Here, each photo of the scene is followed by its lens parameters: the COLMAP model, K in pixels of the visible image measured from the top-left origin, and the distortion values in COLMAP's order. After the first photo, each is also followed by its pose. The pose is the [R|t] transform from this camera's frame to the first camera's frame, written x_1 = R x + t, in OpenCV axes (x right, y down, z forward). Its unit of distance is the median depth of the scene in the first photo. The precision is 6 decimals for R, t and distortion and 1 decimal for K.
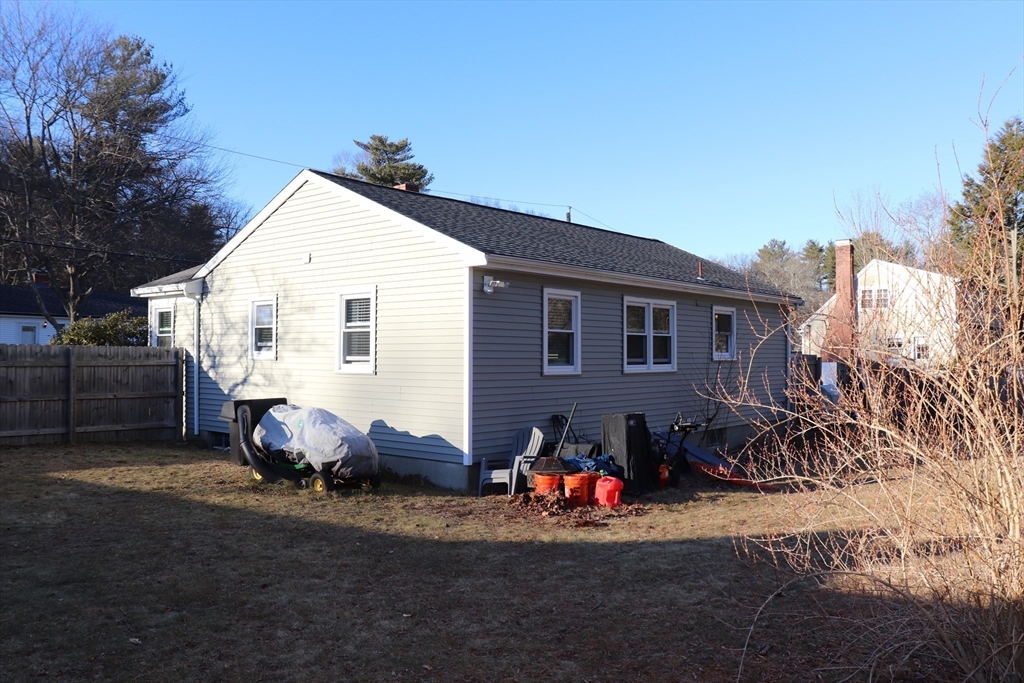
lens RADIAL K [[825.8, 0, 512.0], [0, 825.8, 341.5], [0, 0, 1]] dist [-0.145900, 0.118828]
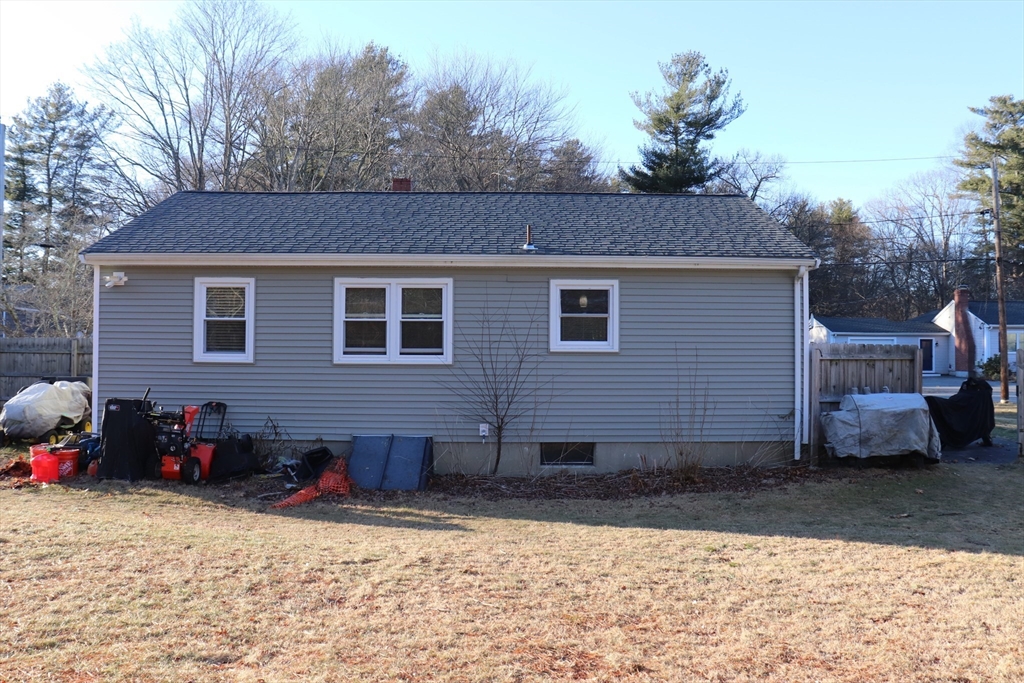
lens RADIAL K [[825.8, 0, 512.0], [0, 825.8, 341.5], [0, 0, 1]] dist [-0.145900, 0.118828]
pose [[0.667769, -0.005452, -0.744349, 0.880601], [0.007333, 0.999973, -0.000747, 0.015637], [0.744333, -0.004960, 0.667791, 0.515730]]
